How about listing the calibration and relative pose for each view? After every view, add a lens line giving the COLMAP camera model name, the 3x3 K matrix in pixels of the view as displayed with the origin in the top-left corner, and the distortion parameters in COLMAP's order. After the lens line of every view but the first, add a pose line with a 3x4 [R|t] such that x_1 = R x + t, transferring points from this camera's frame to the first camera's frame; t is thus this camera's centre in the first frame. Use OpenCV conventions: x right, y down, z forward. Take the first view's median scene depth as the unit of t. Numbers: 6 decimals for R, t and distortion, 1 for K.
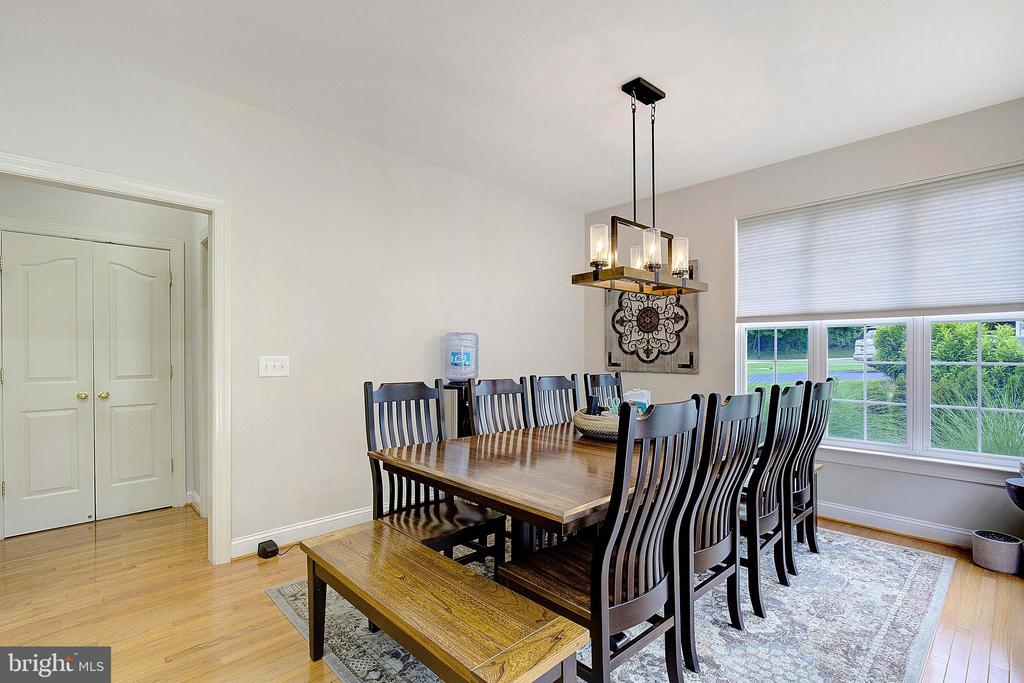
lens RADIAL K [[471.9, 0, 520.6], [0, 471.9, 349.5], [0, 0, 1]] dist [0.001836, -0.000227]
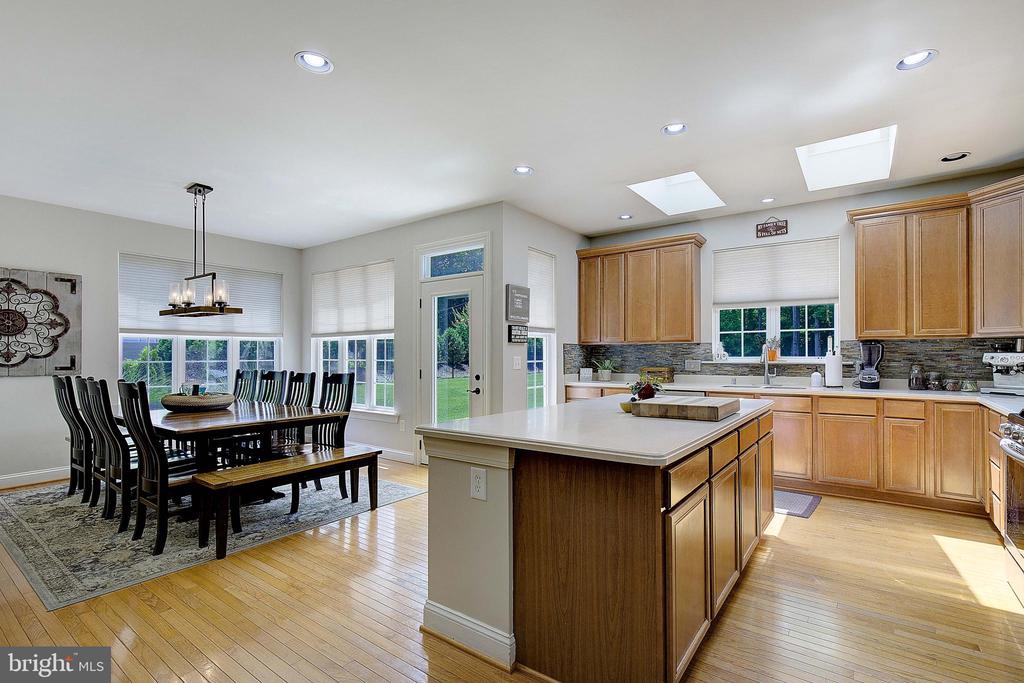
lens RADIAL K [[471.9, 0, 520.6], [0, 471.9, 349.5], [0, 0, 1]] dist [0.001836, -0.000227]
pose [[-0.168783, 0.012183, 0.985578, -1.000518], [-0.005671, 0.999895, -0.013331, -0.000644], [-0.985637, -0.007840, -0.168697, 0.147159]]
